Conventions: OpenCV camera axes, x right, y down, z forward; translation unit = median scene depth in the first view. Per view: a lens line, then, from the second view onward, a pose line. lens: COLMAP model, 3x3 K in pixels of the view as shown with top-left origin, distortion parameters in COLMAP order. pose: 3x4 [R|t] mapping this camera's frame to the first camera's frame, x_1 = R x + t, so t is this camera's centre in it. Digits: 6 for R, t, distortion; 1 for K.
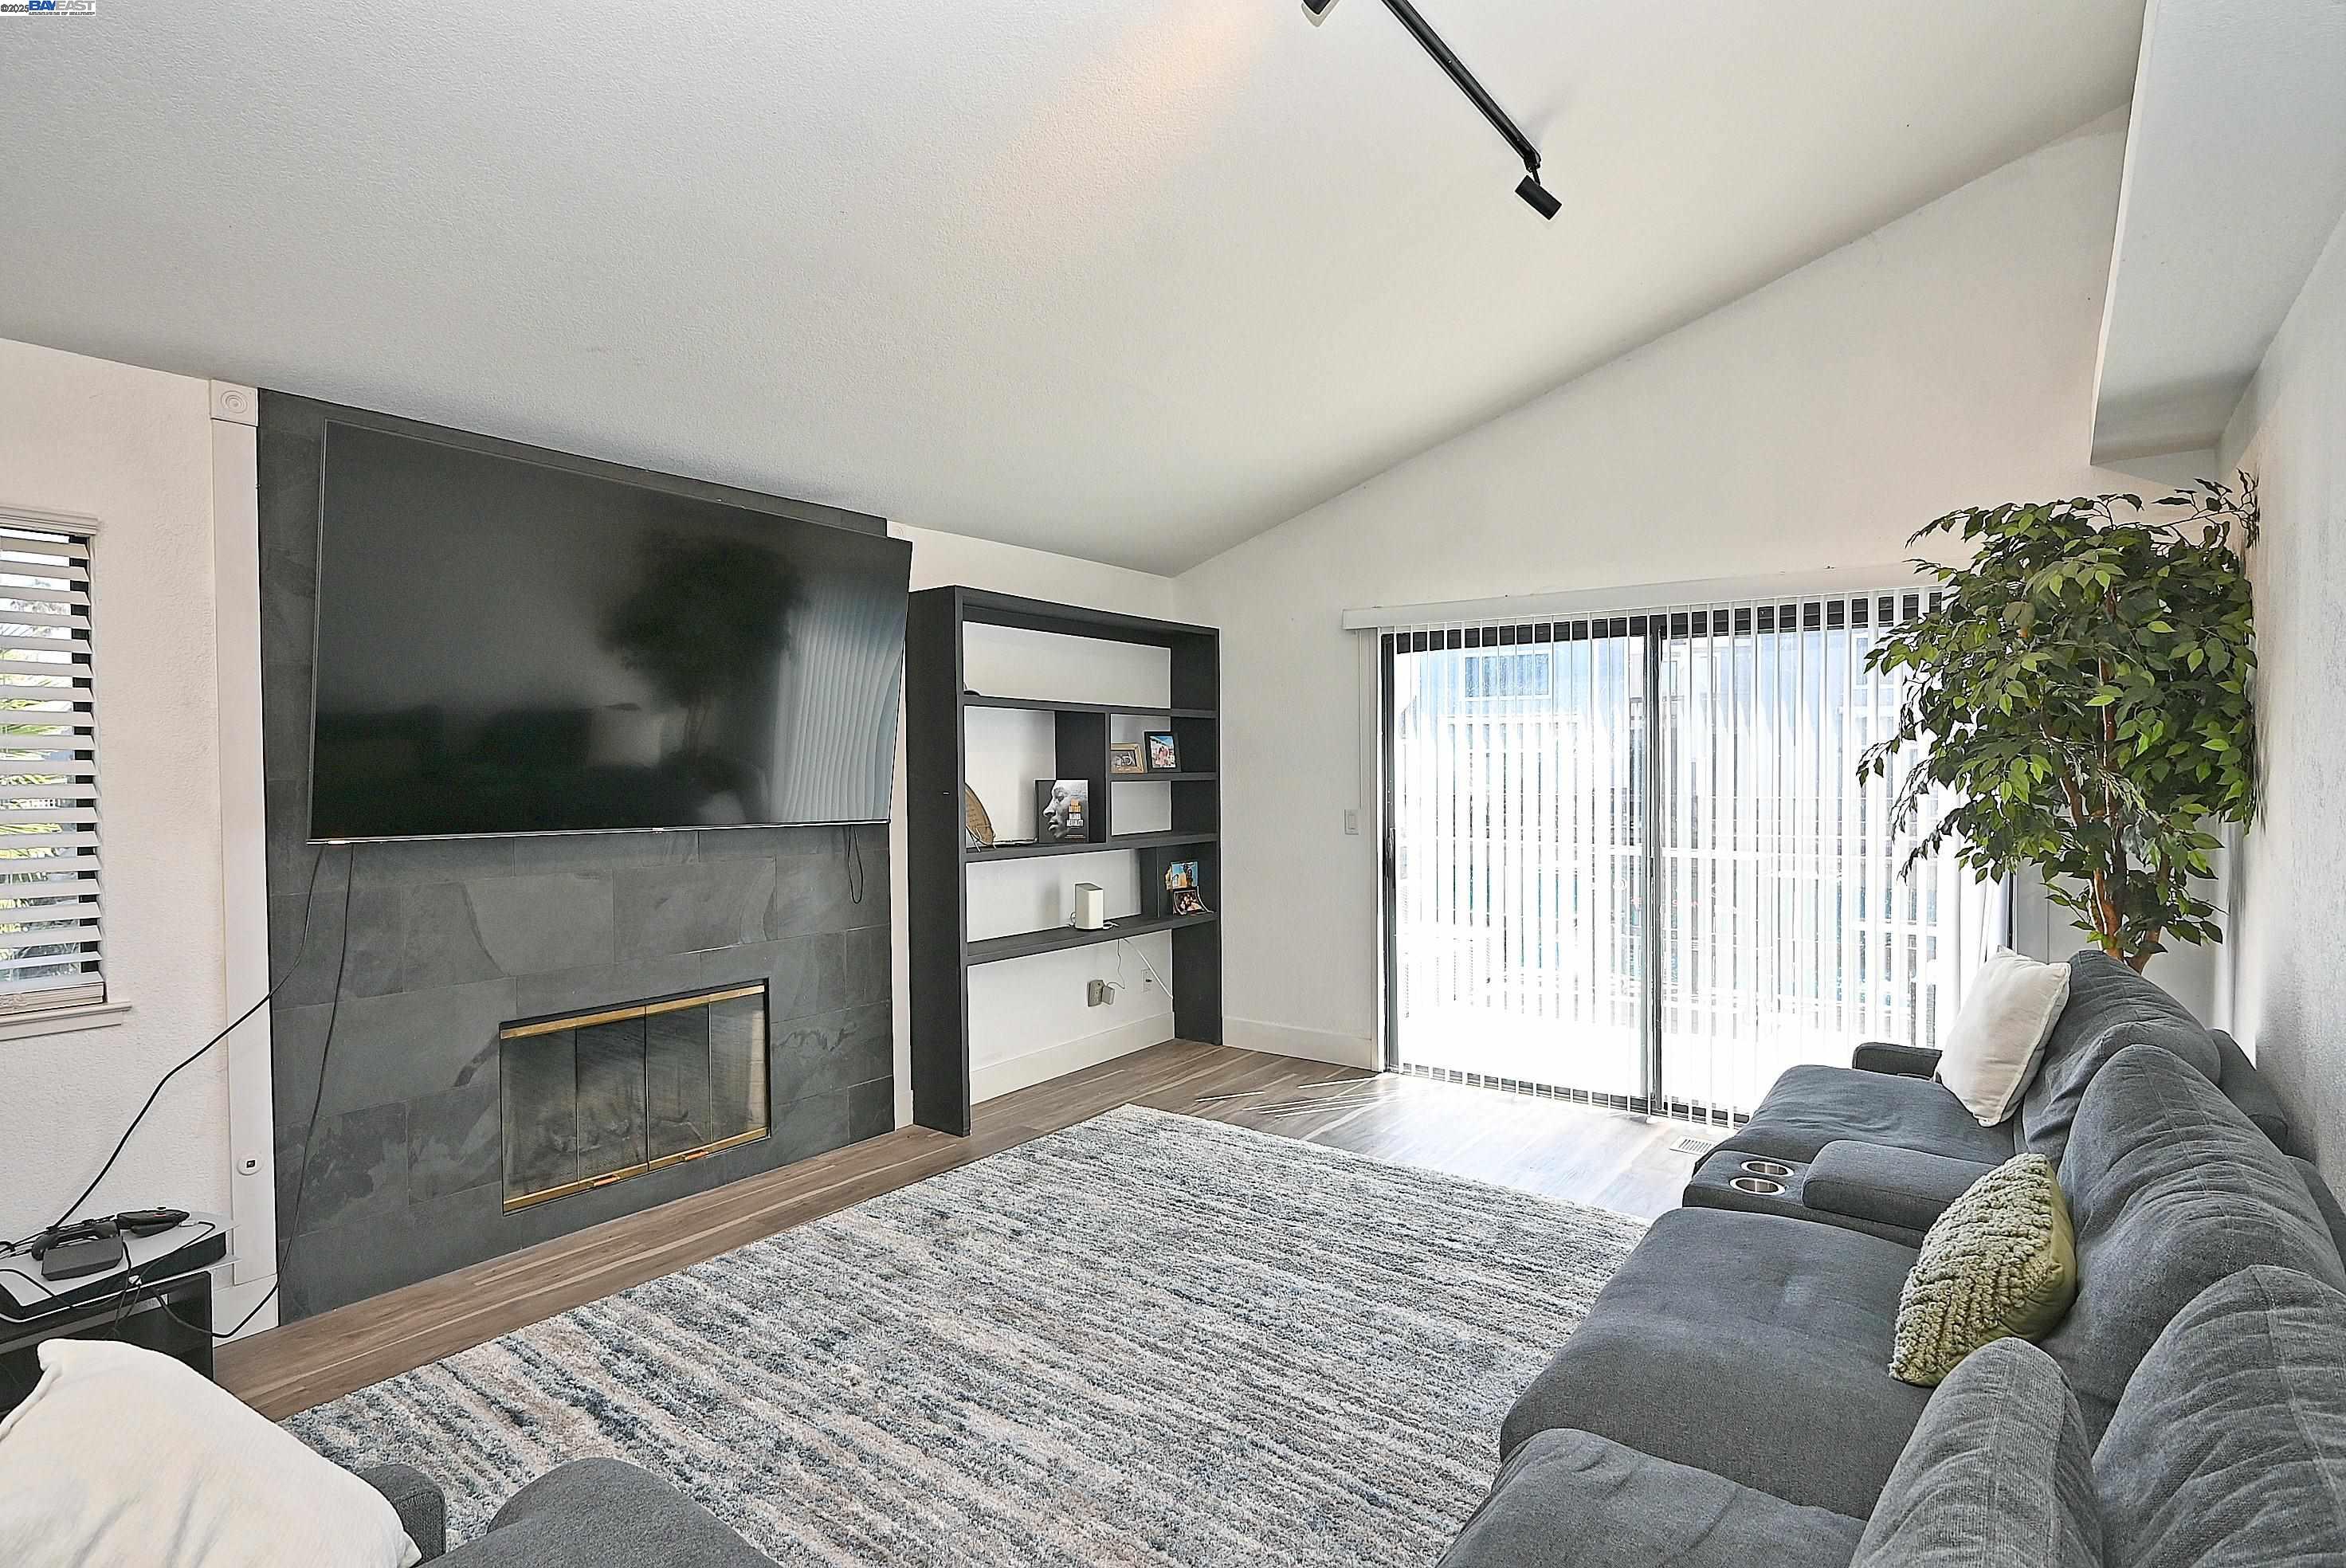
lens RADIAL K [[1195.0, 0, 1173.0], [0, 1195.0, 784.0], [0, 0, 1]] dist [0.003932, 0.000871]
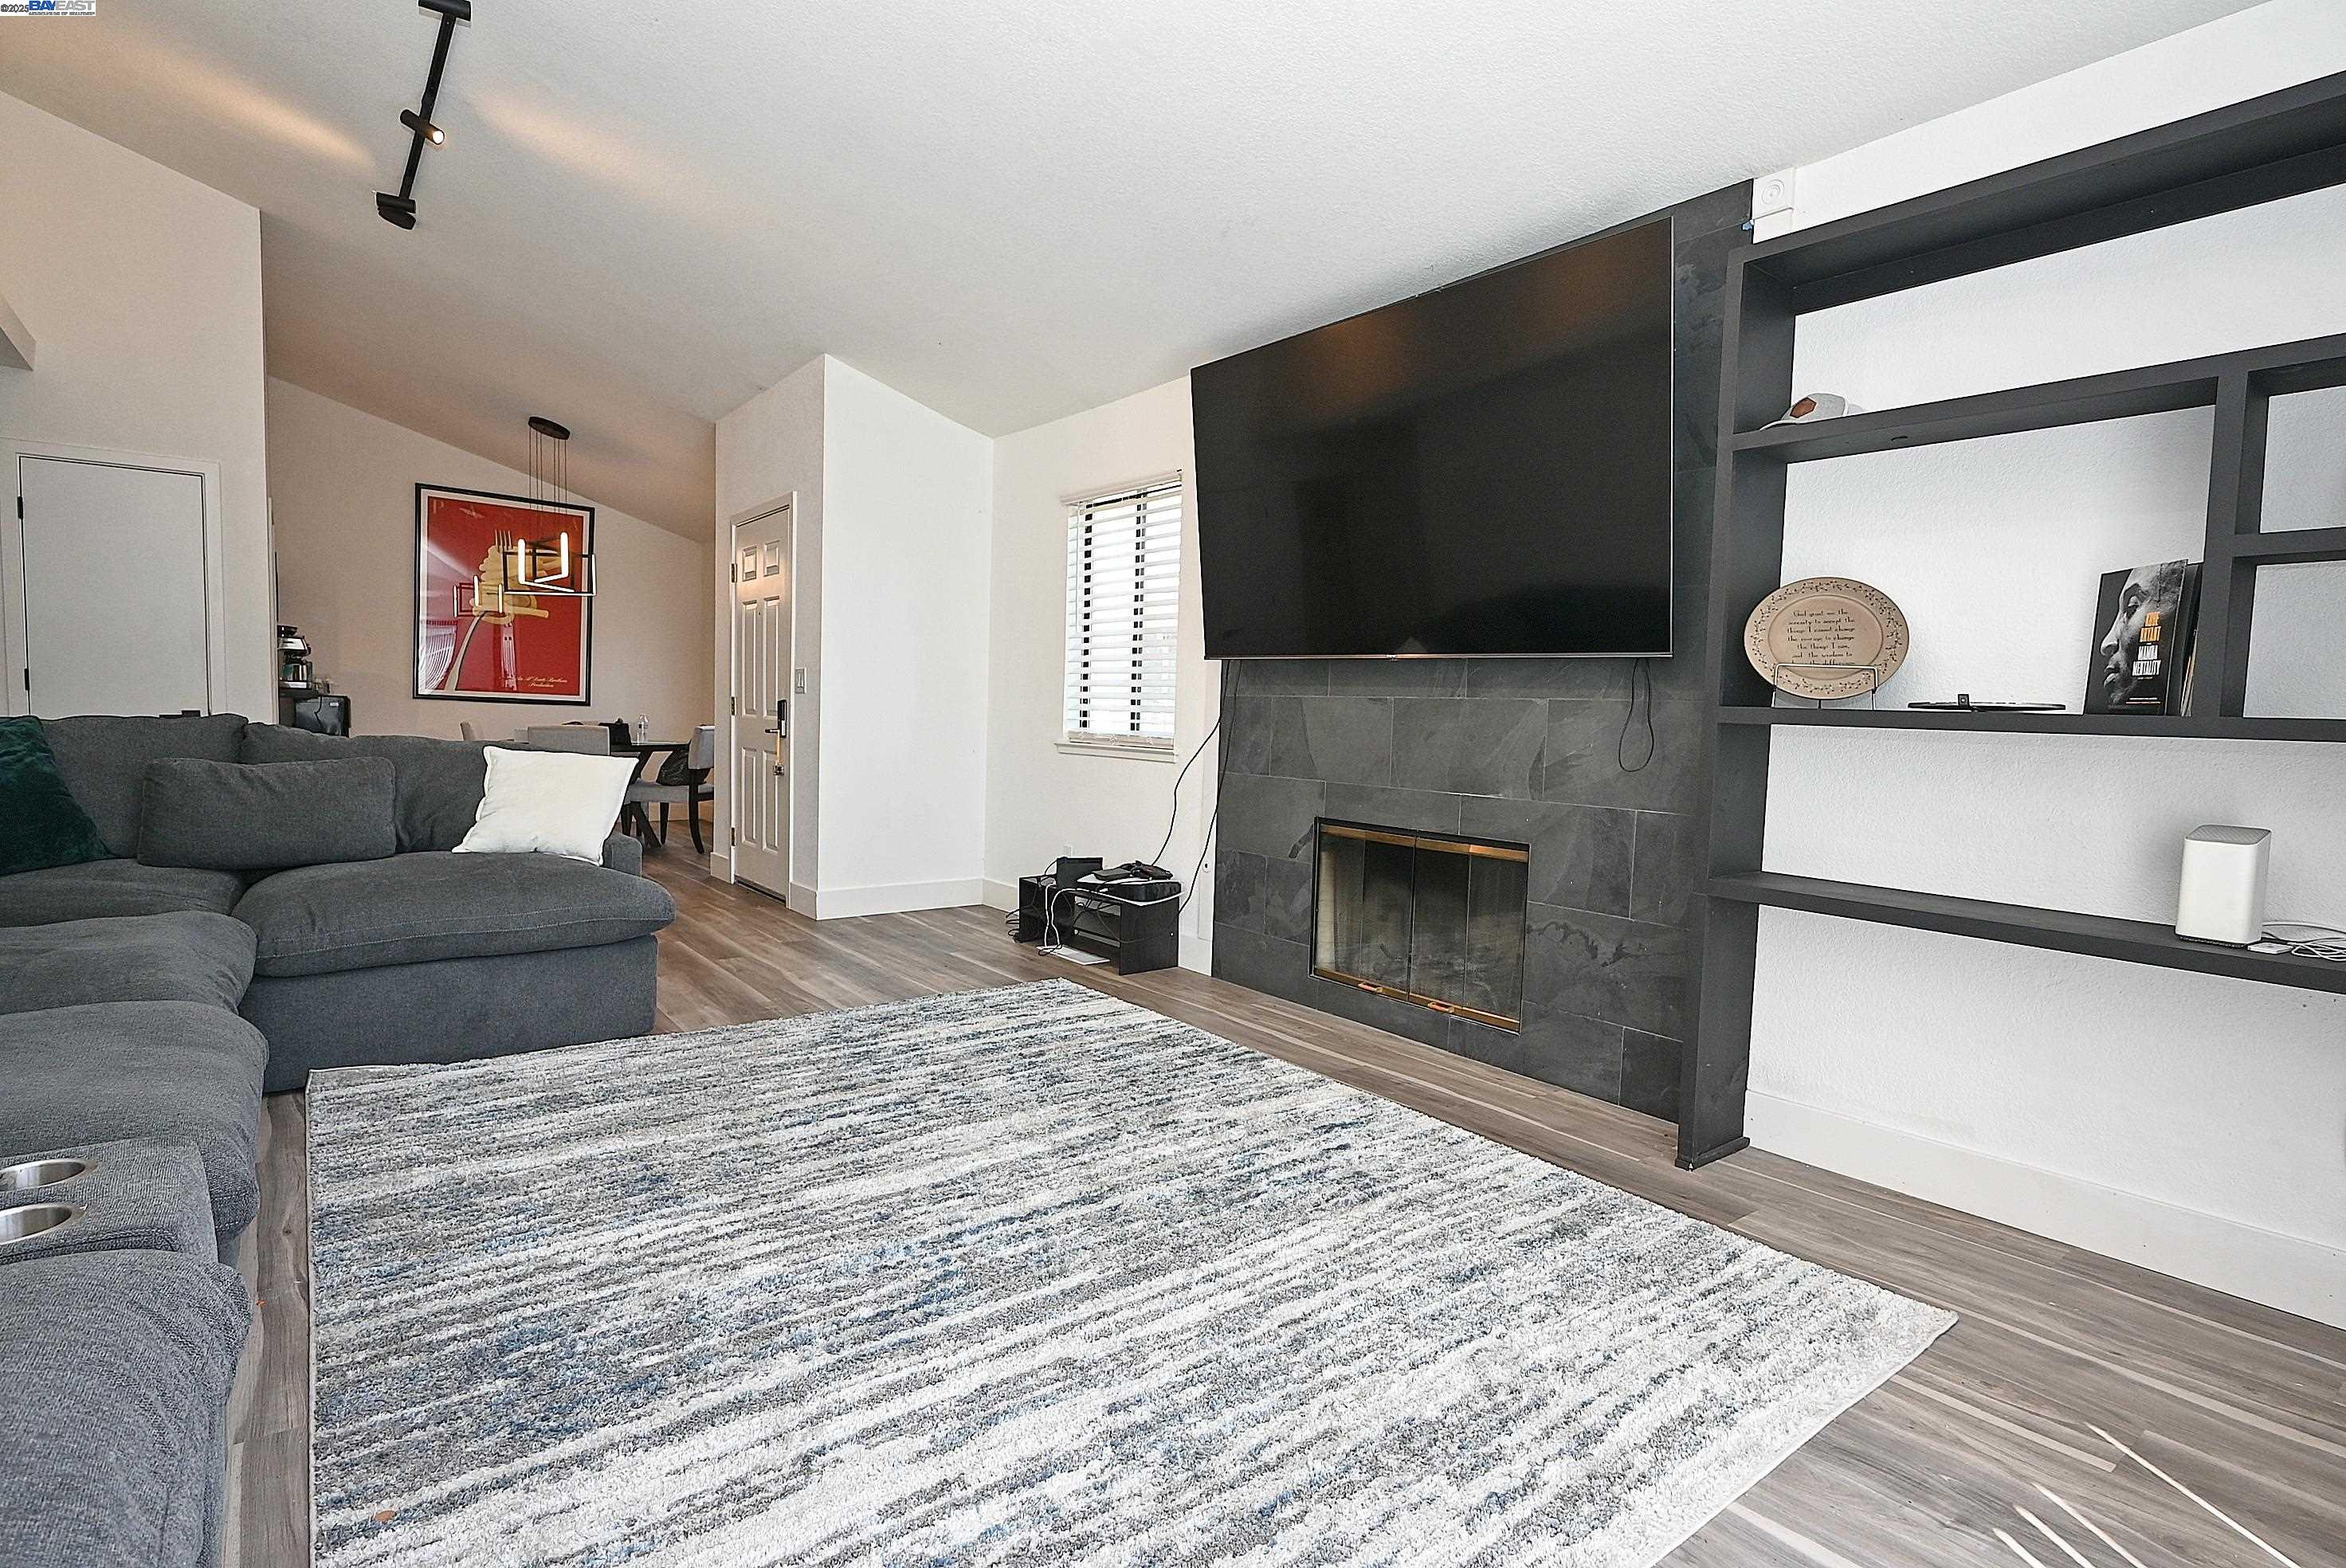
lens RADIAL K [[1195.0, 0, 1173.0], [0, 1195.0, 784.0], [0, 0, 1]] dist [0.003932, 0.000871]
pose [[-0.299804, 0.056926, -0.952301, 0.506663], [-0.038232, 0.996699, 0.071616, 0.067612], [0.953234, 0.057879, -0.296638, 0.975406]]
